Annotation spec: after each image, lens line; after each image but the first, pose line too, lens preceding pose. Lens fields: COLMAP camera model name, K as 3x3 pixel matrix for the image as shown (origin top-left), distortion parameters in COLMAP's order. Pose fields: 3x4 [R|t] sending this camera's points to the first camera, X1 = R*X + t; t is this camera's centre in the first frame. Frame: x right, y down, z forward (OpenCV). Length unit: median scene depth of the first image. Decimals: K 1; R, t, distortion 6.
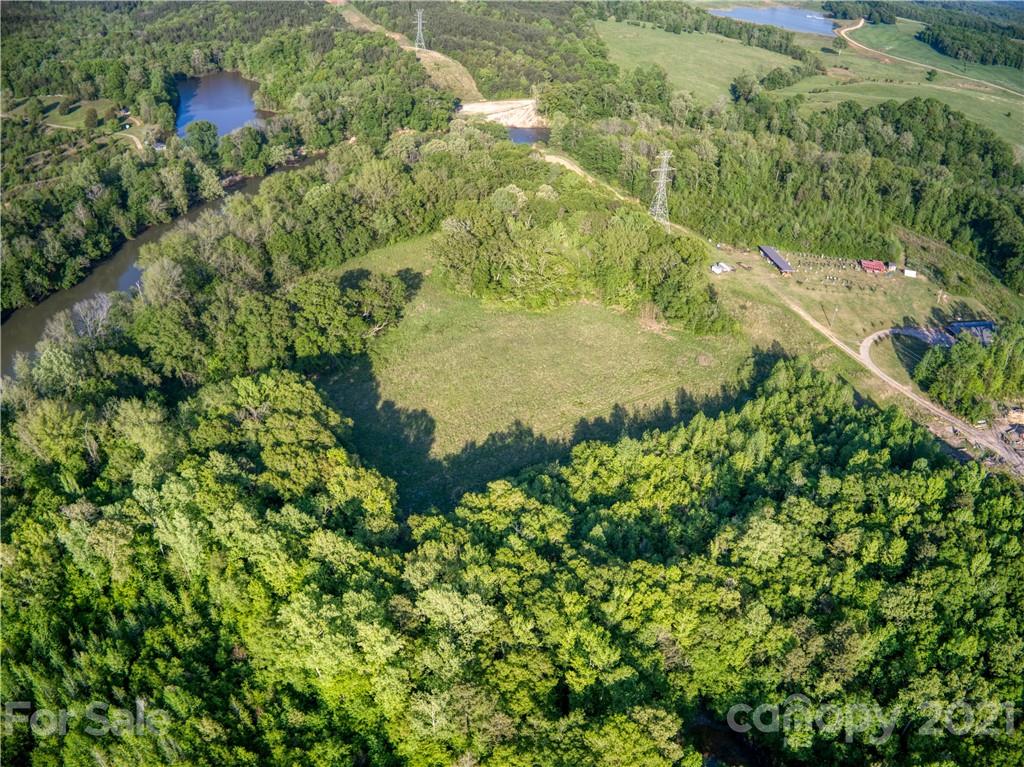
lens RADIAL K [[715.2, 0, 513.4], [0, 715.2, 382.4], [0, 0, 1]] dist [-0.001535, -0.011142]
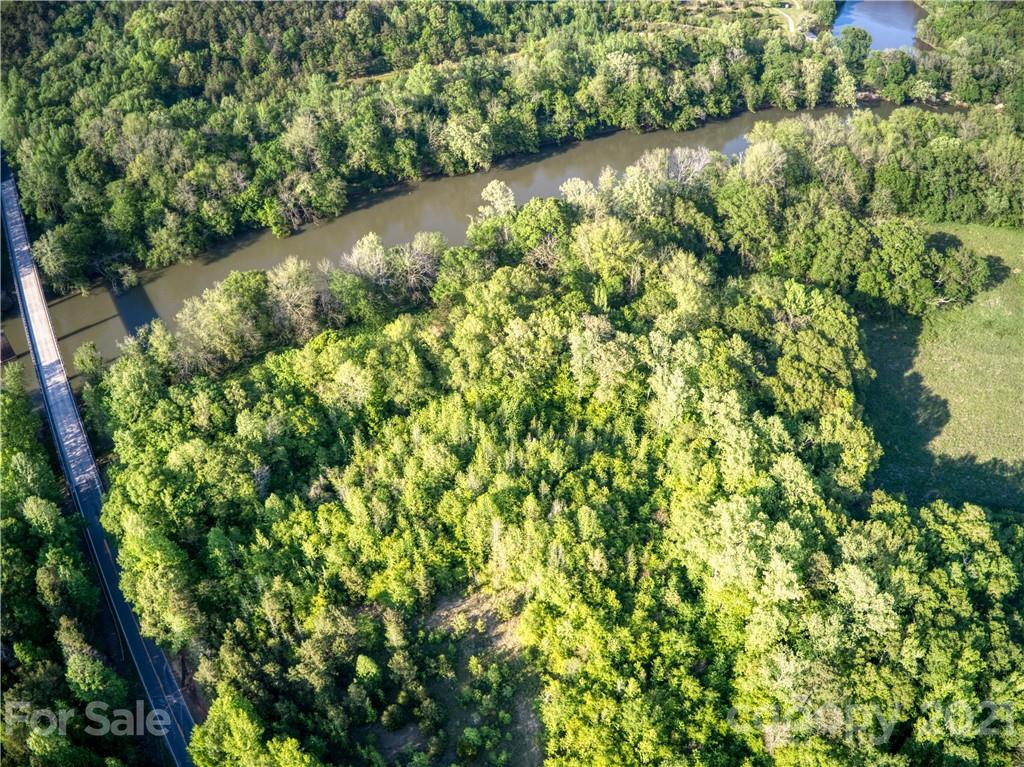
lens RADIAL K [[715.2, 0, 513.2], [0, 715.2, 382.5], [0, 0, 1]] dist [-0.001535, -0.011142]
pose [[0.831266, 0.488826, -0.264664, -0.368561], [-0.472792, 0.872140, 0.125853, 0.172427], [0.292344, 0.020513, 0.956093, -0.064301]]
